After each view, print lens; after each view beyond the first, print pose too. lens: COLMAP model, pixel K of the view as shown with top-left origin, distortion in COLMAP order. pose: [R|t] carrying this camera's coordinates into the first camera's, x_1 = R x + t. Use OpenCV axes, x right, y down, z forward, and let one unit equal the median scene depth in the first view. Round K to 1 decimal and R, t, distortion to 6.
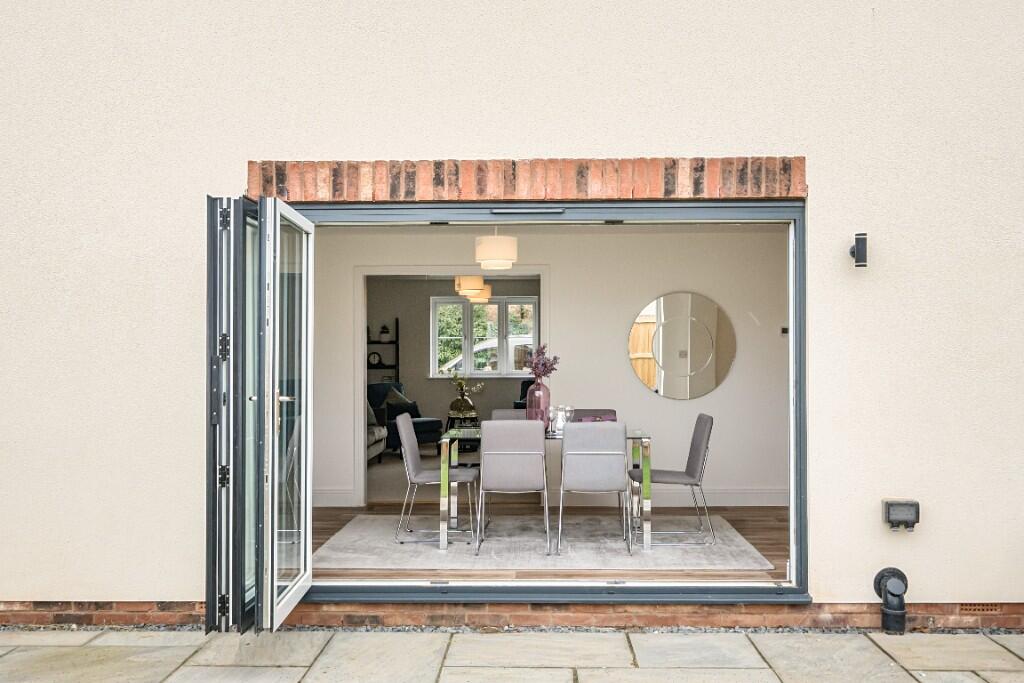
lens RADIAL K [[1026.6, 0, 512.8], [0, 1026.6, 346.3], [0, 0, 1]] dist [-0.007907, 0.000000]
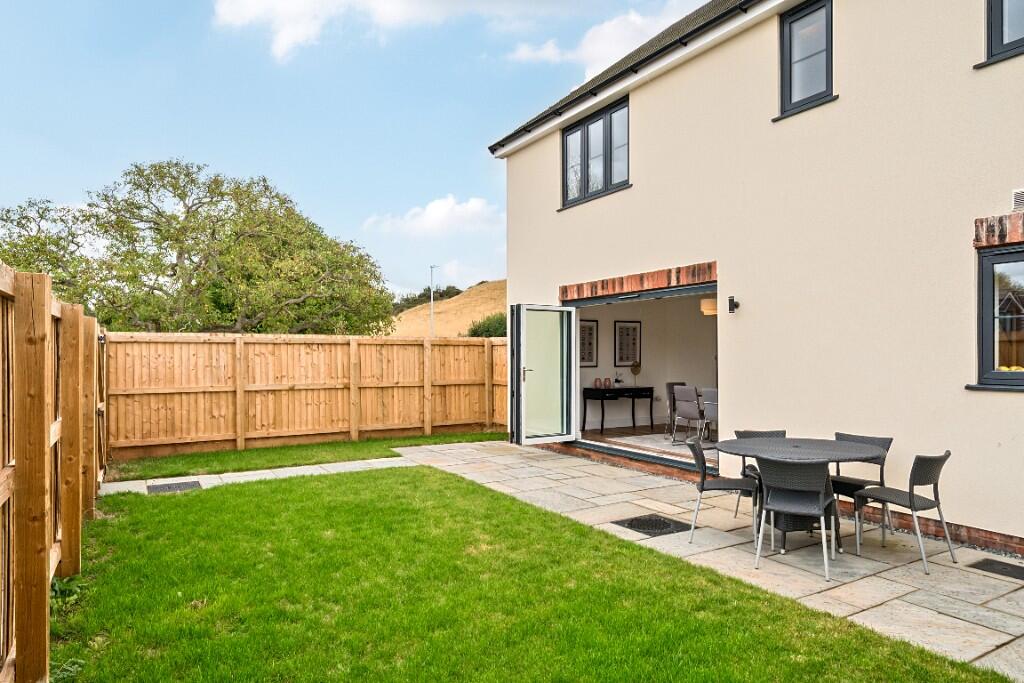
lens RADIAL K [[634.1, 0, 510.0], [0, 634.1, 356.3], [0, 0, 1]] dist [0.000256, 0.001688]
pose [[0.533467, 0.003555, -0.845813, 1.145190], [0.004738, 0.999963, 0.007191, -0.002999], [0.845807, -0.007844, 0.533431, -0.040641]]
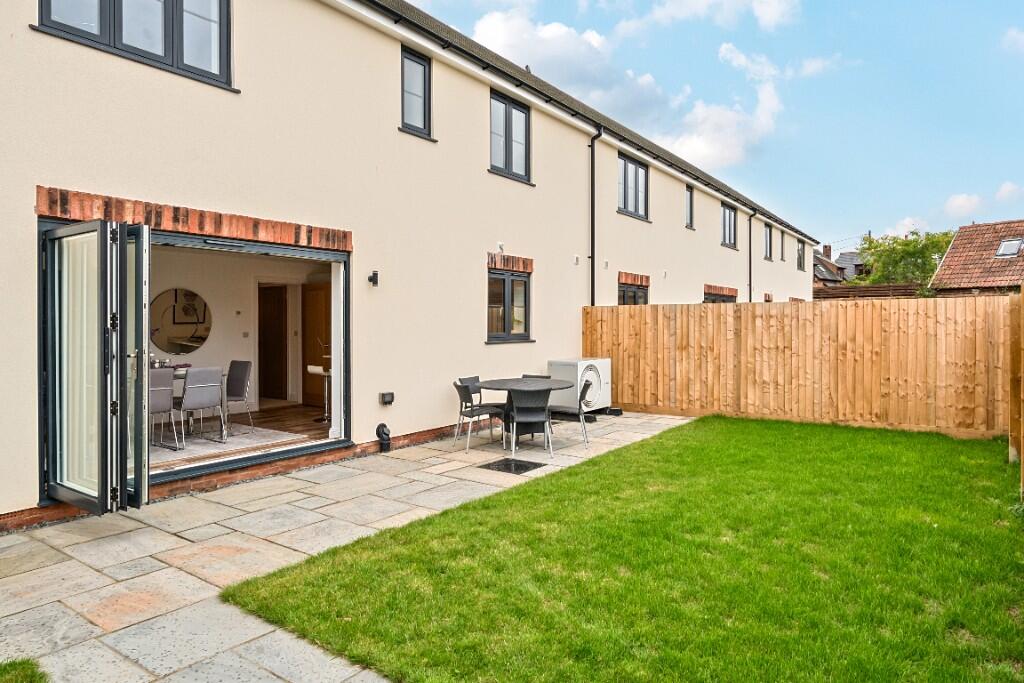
lens RADIAL K [[634.1, 0, 497.7], [0, 634.1, 328.3], [0, 0, 1]] dist [0.000256, 0.001688]
pose [[0.577136, -0.003106, 0.816642, -0.597134], [-0.003262, 0.999976, 0.006109, 0.002346], [-0.816641, -0.006190, 0.577112, 0.010698]]
